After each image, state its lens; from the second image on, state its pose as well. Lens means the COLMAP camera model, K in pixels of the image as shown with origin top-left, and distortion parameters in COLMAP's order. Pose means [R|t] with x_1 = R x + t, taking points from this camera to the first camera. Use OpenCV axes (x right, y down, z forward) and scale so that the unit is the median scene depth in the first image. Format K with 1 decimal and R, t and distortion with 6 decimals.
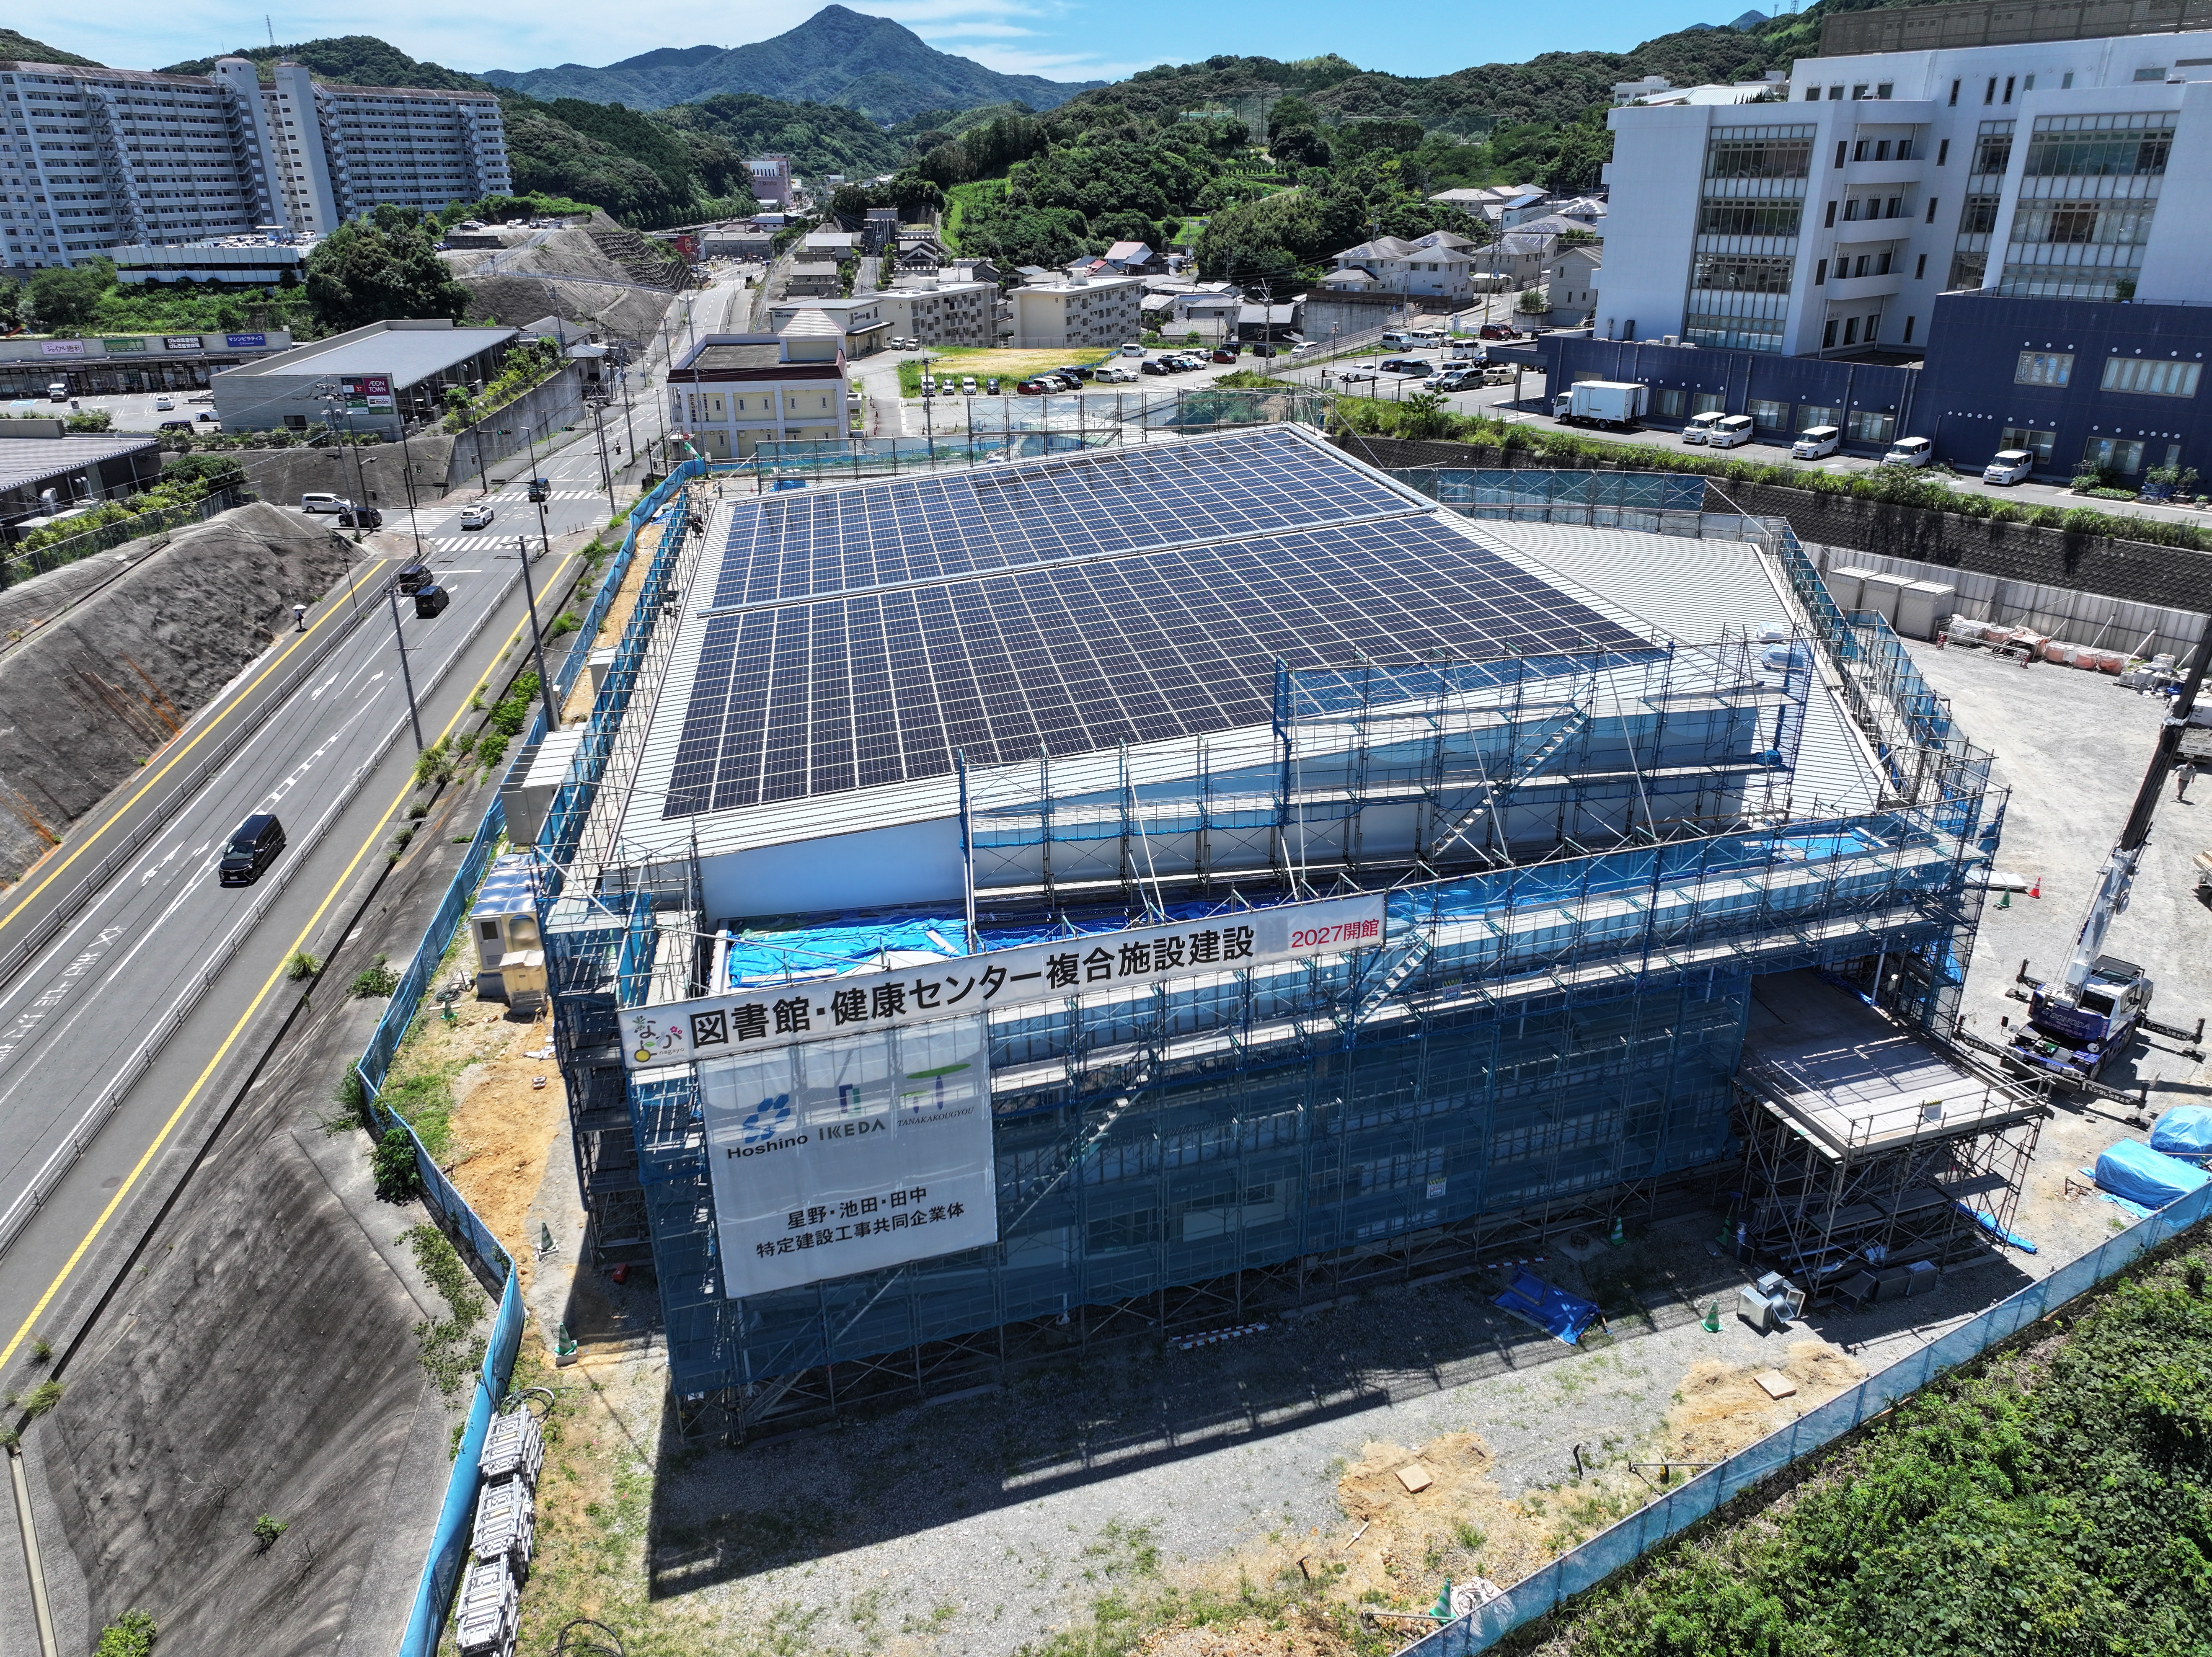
lens RADIAL K [[1550.1, 0, 1110.8], [0, 1550.1, 829.1], [0, 0, 1]] dist [-0.002648, 0.021168]
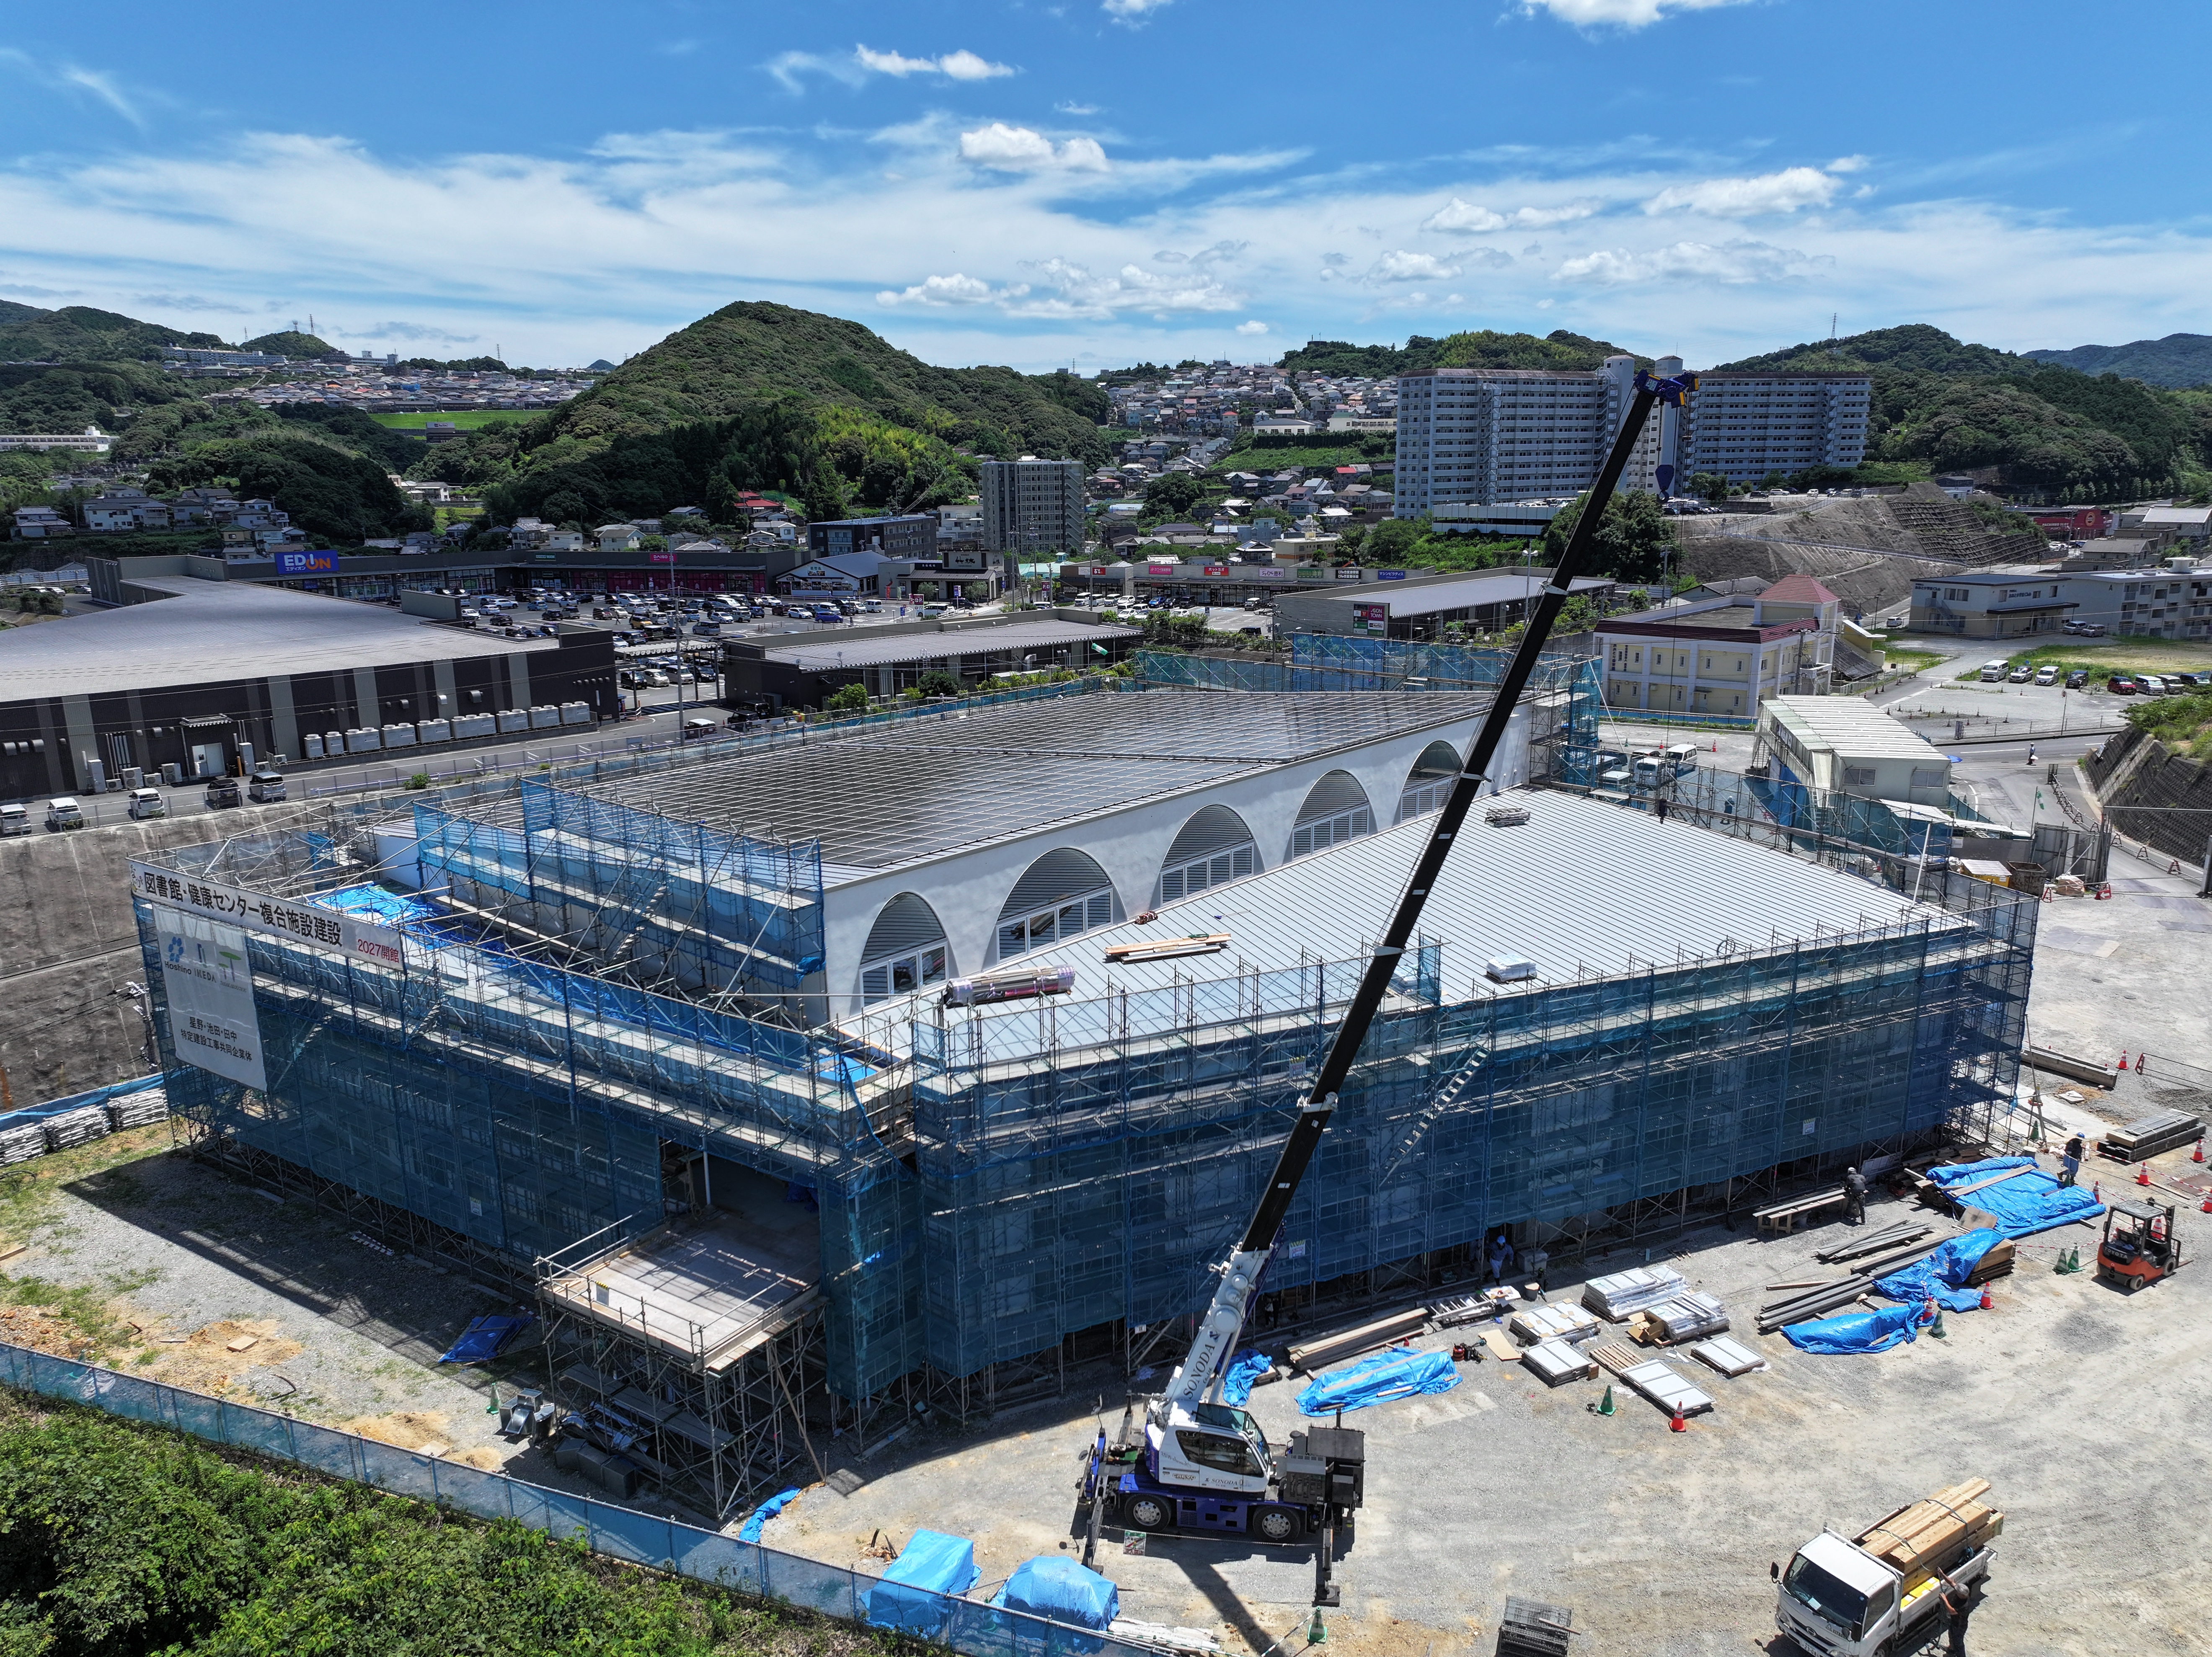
lens RADIAL K [[1550.1, 0, 1103.3], [0, 1550.1, 833.8], [0, 0, 1]] dist [-0.002648, 0.021168]
pose [[0.621016, 0.186328, -0.761328, 0.452513], [-0.302850, 0.952938, -0.013812, -0.059338], [0.722925, 0.239145, 0.648220, 0.159290]]
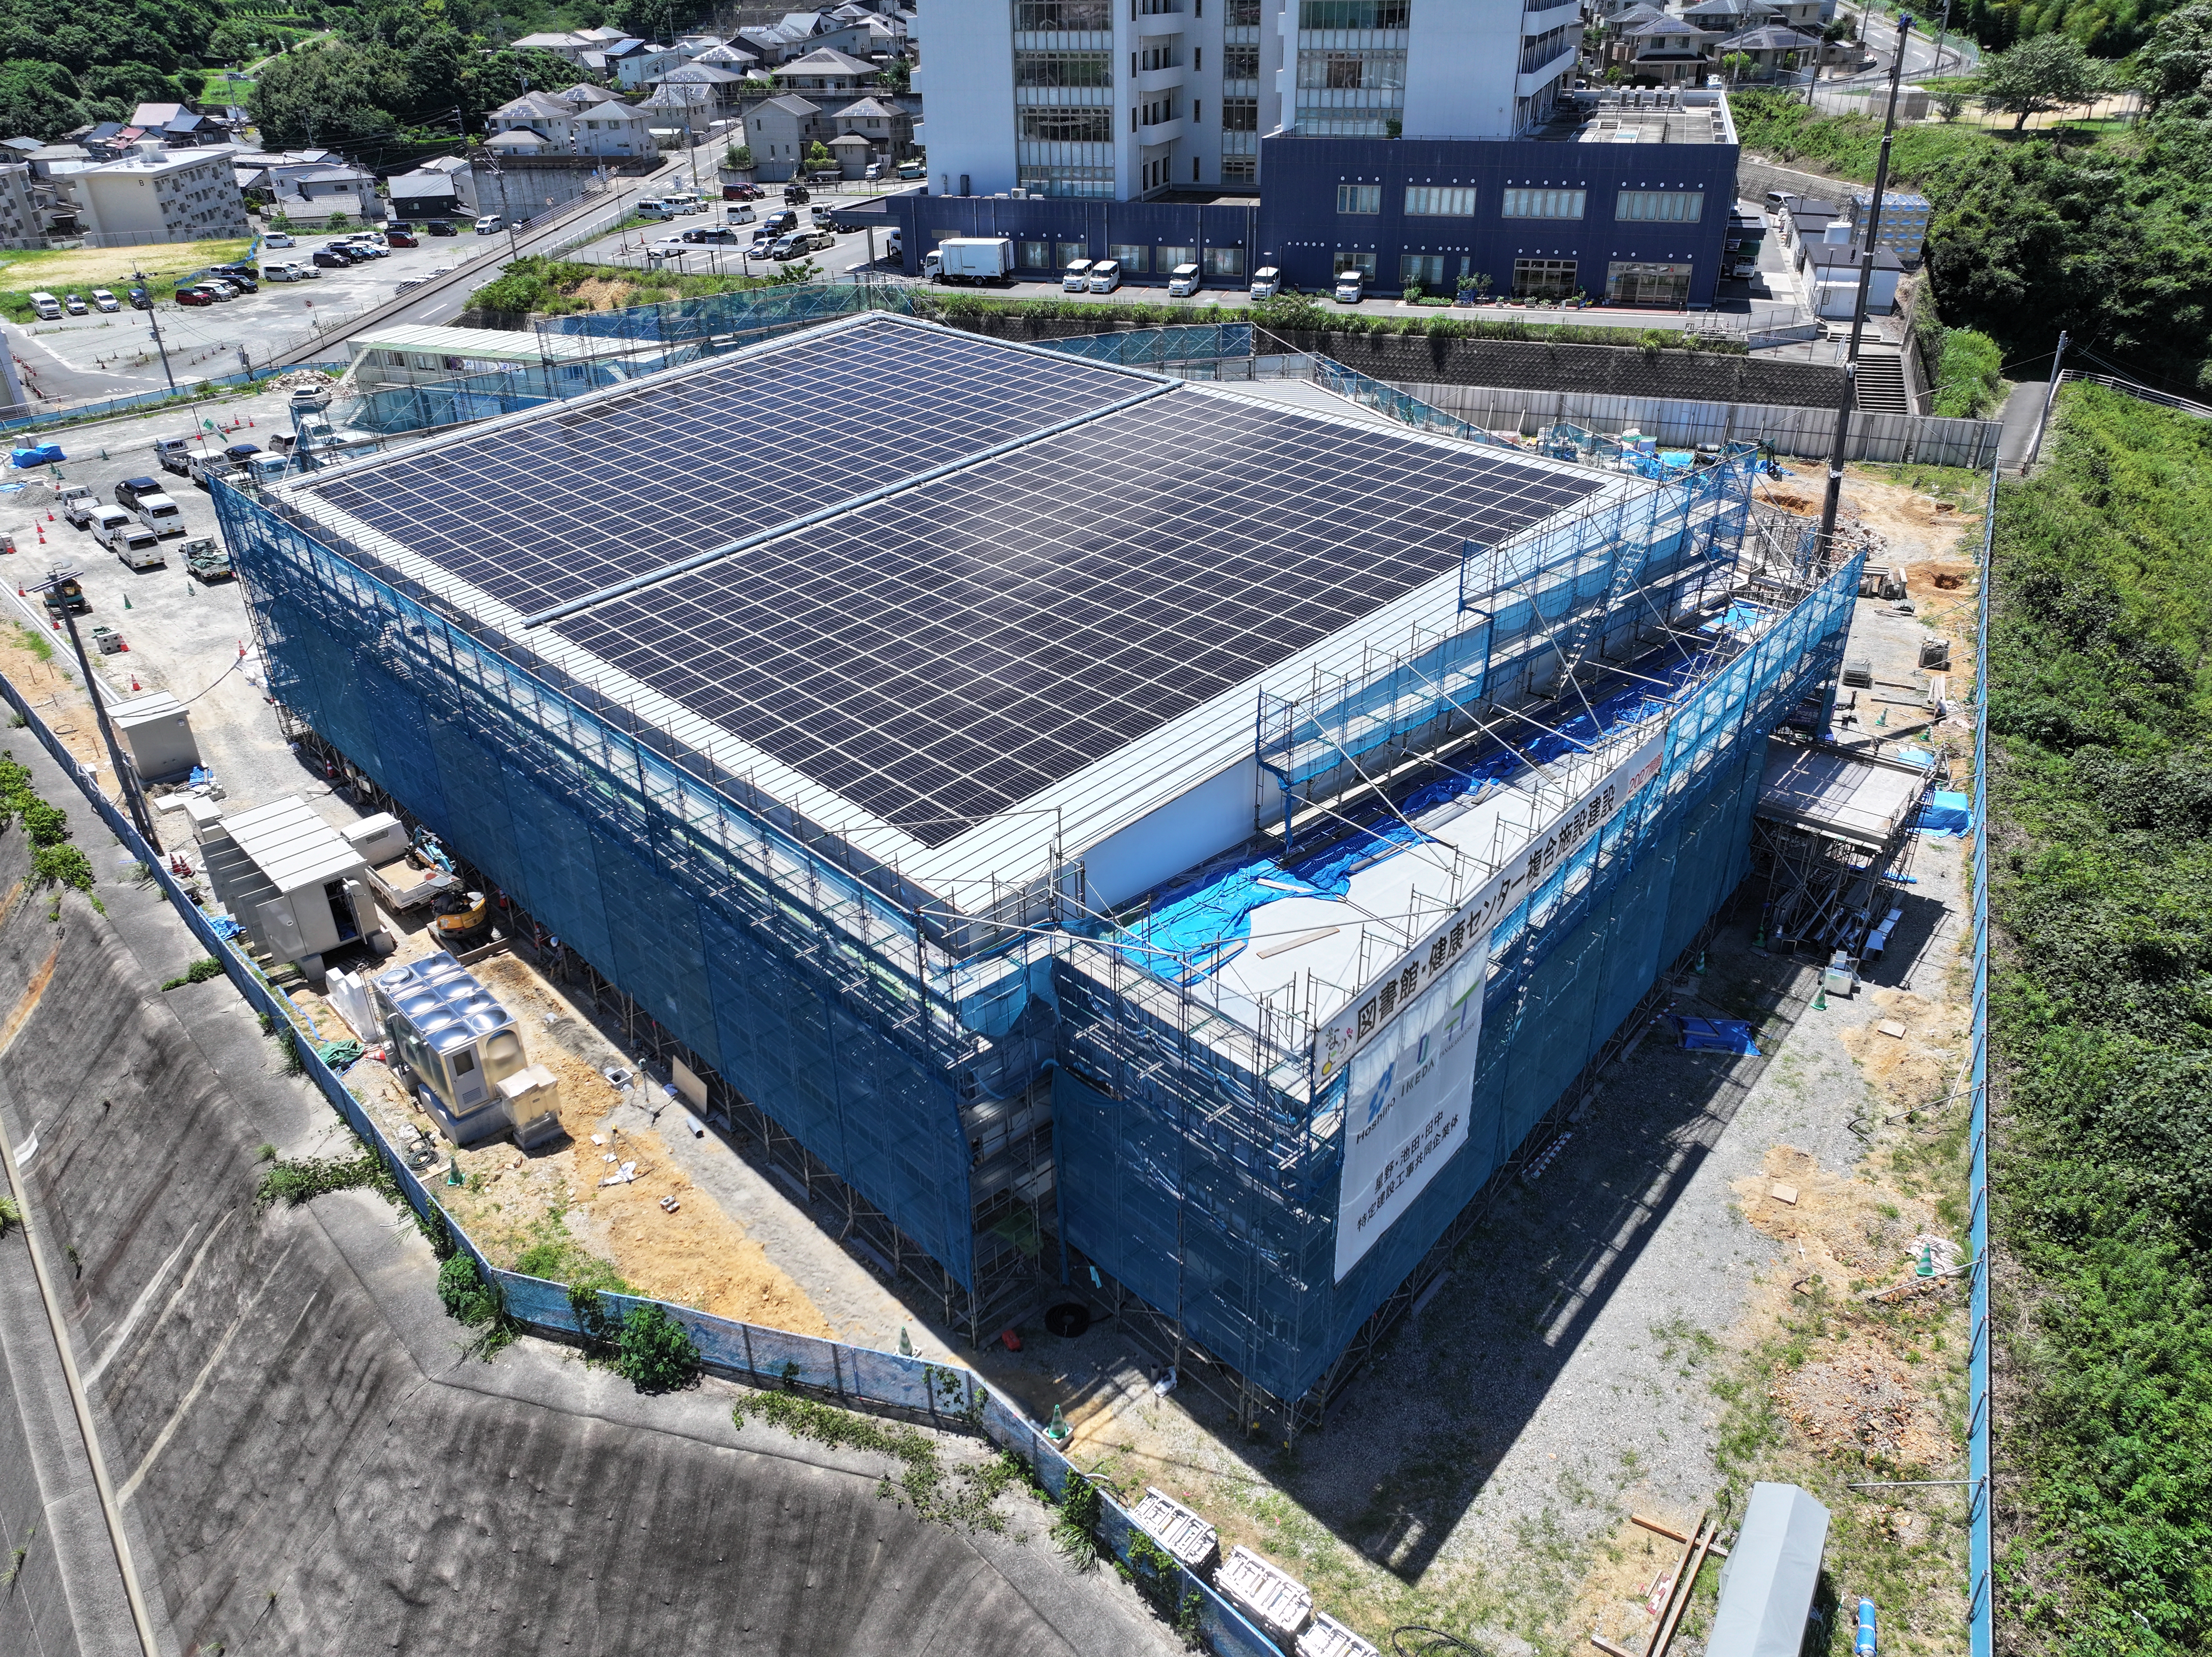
lens RADIAL K [[1550.1, 0, 1108.5], [0, 1550.1, 827.6], [0, 0, 1]] dist [-0.002648, 0.021168]
pose [[0.834634, -0.264091, 0.483364, -0.212801], [0.221823, 0.964412, 0.143890, -0.041193], [-0.504162, -0.012874, 0.863513, 0.064807]]
